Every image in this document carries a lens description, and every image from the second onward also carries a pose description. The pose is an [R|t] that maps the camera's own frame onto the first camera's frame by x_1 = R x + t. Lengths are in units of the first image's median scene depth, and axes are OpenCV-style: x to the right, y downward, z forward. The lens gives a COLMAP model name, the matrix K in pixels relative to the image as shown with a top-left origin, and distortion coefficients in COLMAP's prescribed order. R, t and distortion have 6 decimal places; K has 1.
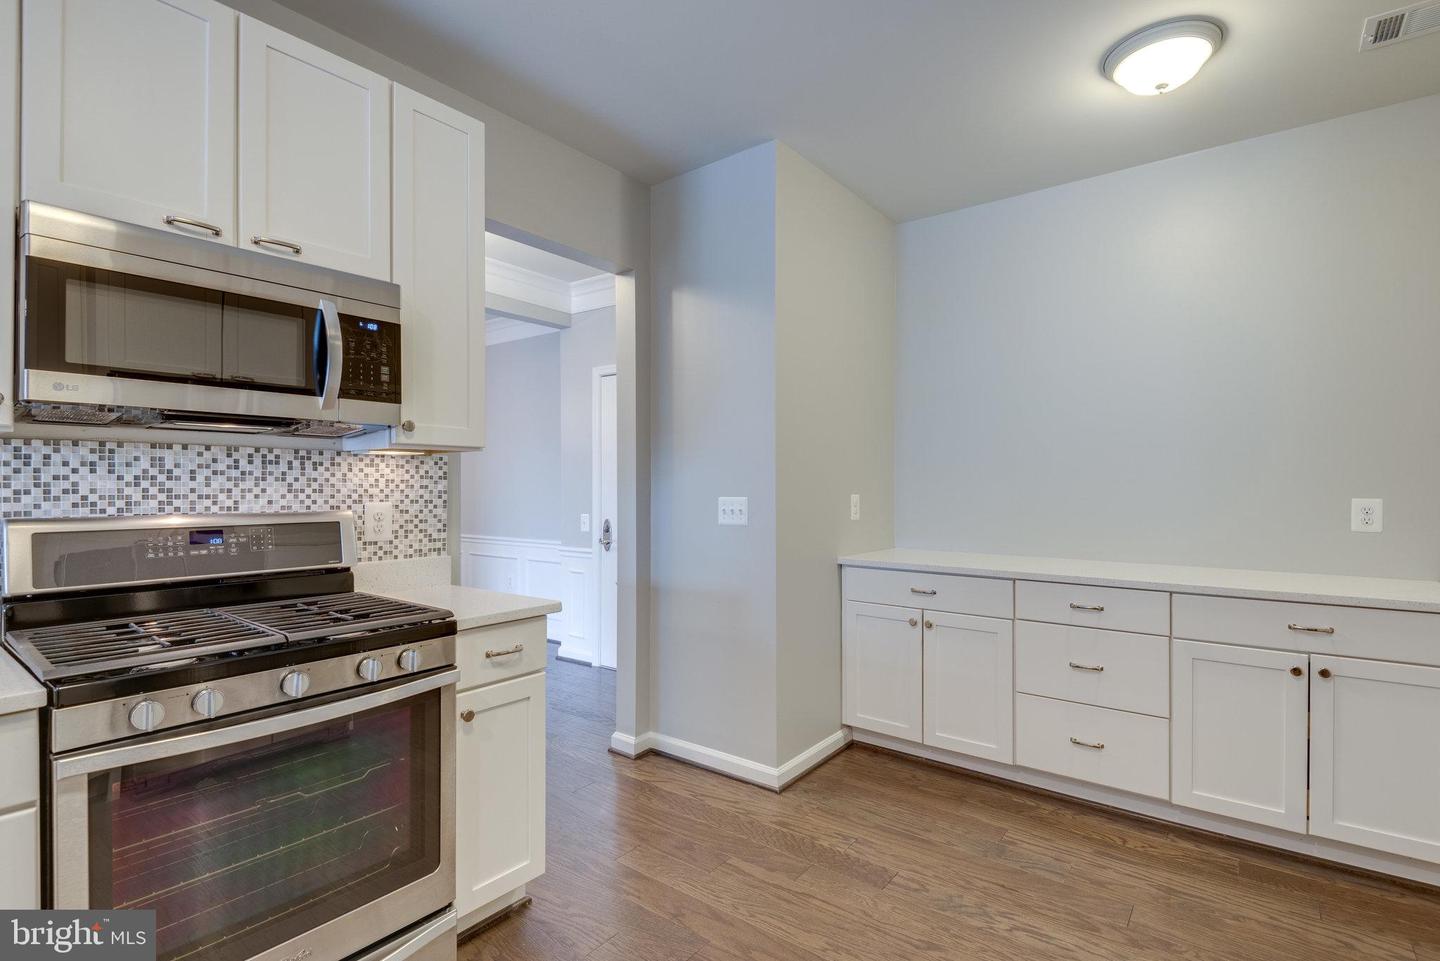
lens RADIAL K [[685.3, 0, 715.9], [0, 685.3, 482.2], [0, 0, 1]] dist [0.021281, -0.015064]
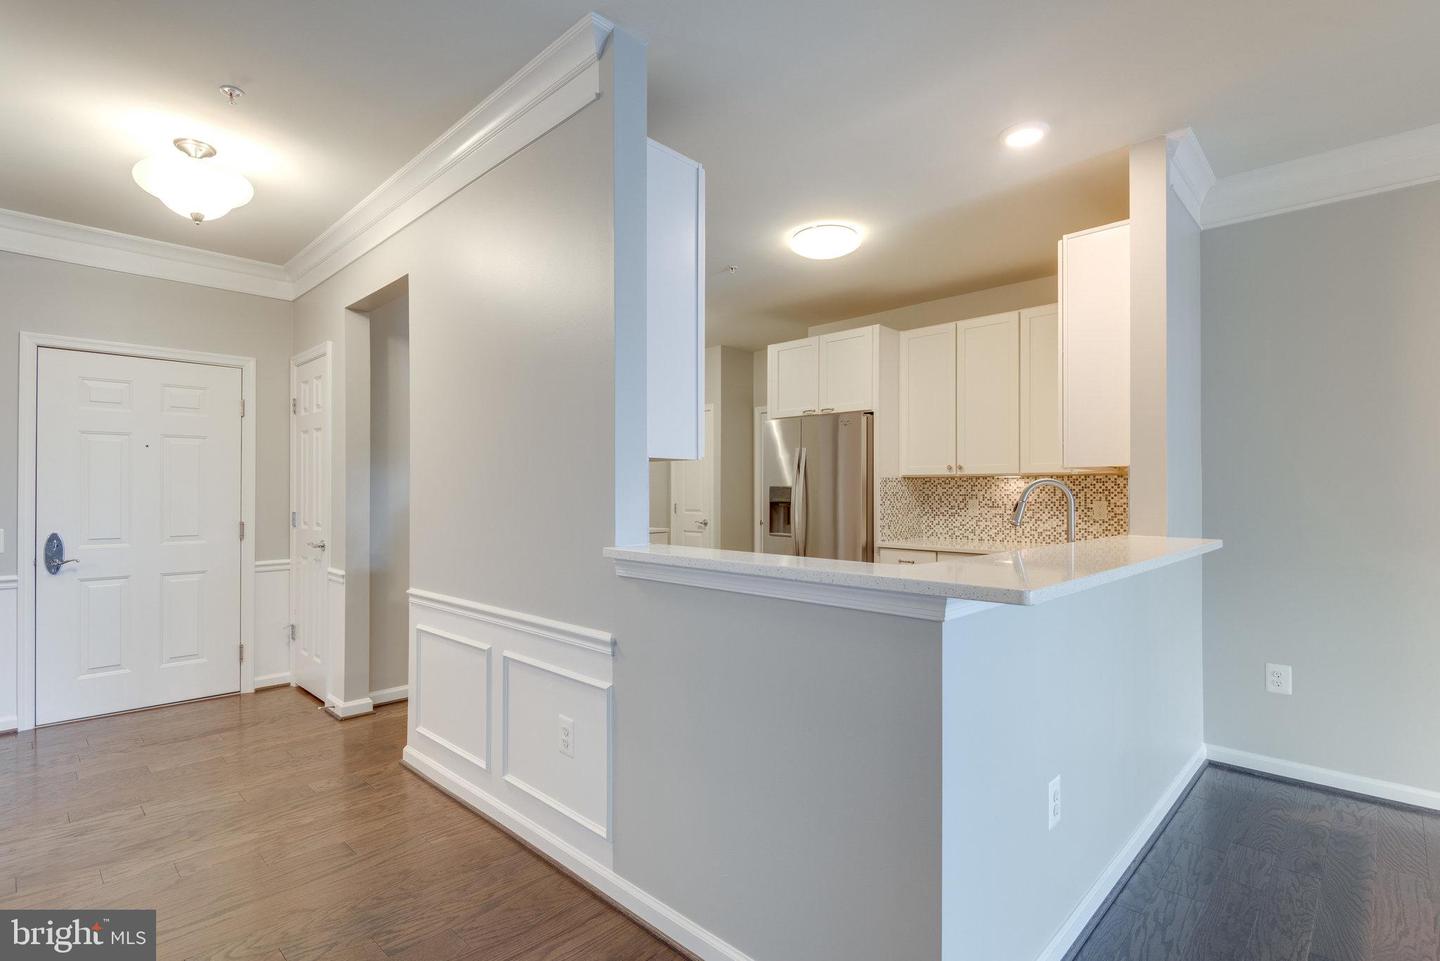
lens RADIAL K [[685.3, 0, 717.8], [0, 685.3, 487.7], [0, 0, 1]] dist [0.021281, -0.015064]
pose [[0.115491, 0.009305, 0.993265, -1.591215], [-0.002647, 0.999955, -0.009060, 0.015151], [-0.993305, -0.001583, 0.115510, 0.311797]]
